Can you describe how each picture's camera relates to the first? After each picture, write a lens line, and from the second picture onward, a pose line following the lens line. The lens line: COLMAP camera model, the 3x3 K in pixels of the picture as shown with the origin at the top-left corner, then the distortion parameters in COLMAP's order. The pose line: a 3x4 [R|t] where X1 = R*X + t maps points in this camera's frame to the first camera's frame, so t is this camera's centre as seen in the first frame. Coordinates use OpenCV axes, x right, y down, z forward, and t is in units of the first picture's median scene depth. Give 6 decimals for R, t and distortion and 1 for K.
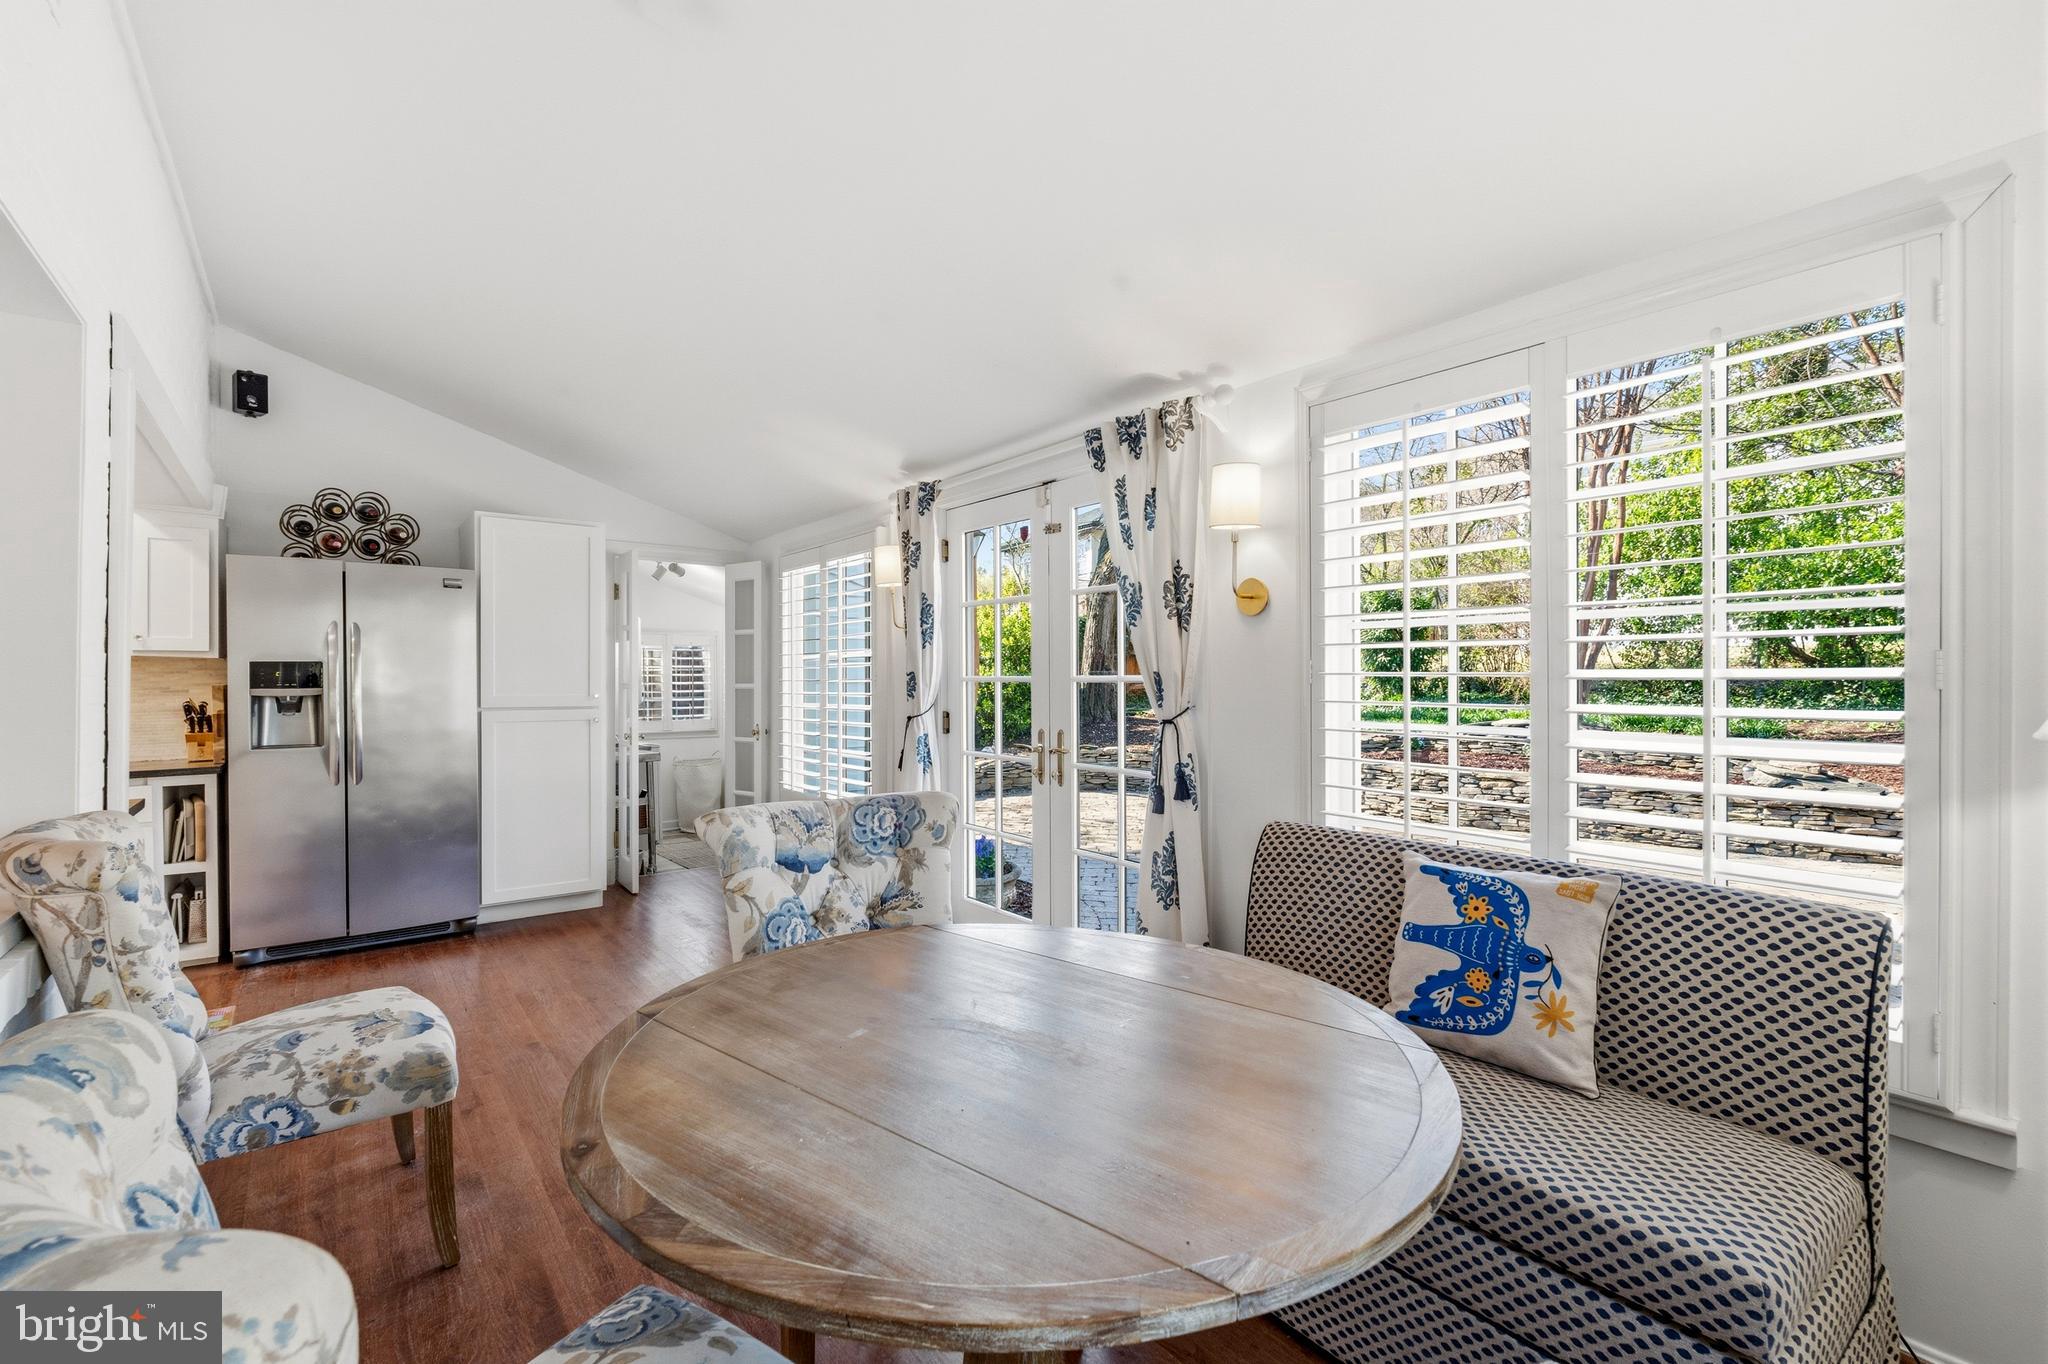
lens RADIAL K [[879.0, 0, 1020.4], [0, 879.0, 690.9], [0, 0, 1]] dist [-0.001279, -0.000260]
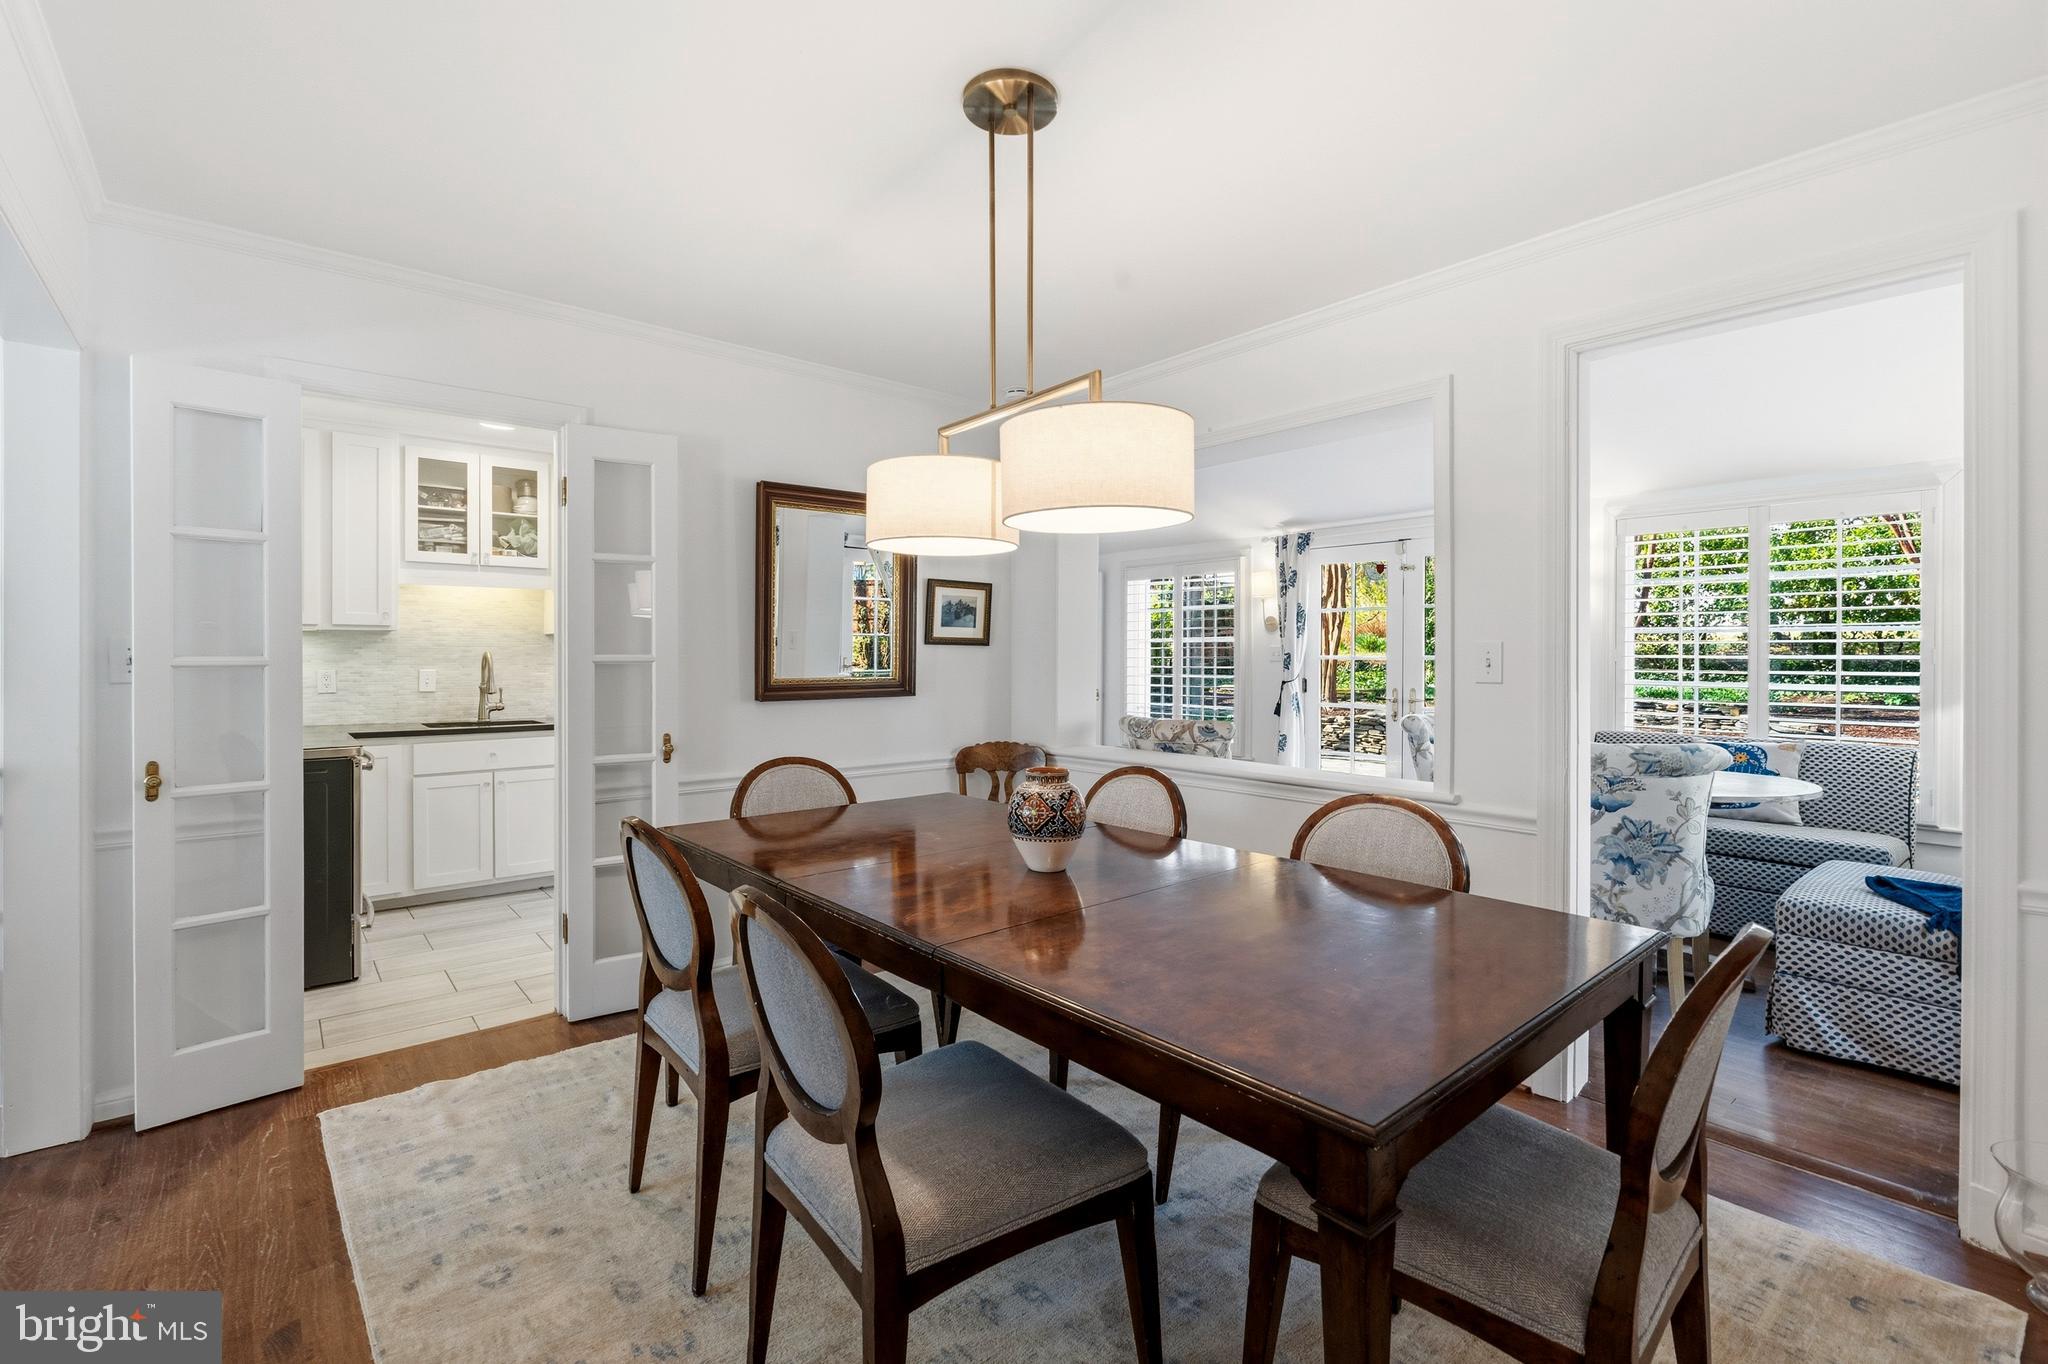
lens RADIAL K [[904.7, 0, 1014.3], [0, 904.7, 666.5], [0, 0, 1]] dist [-0.001298, 0.000041]
pose [[0.999240, 0.001187, 0.038951, -0.956630], [-0.001154, 0.999999, -0.000869, 0.006744], [-0.038952, 0.000823, 0.999241, -0.841412]]
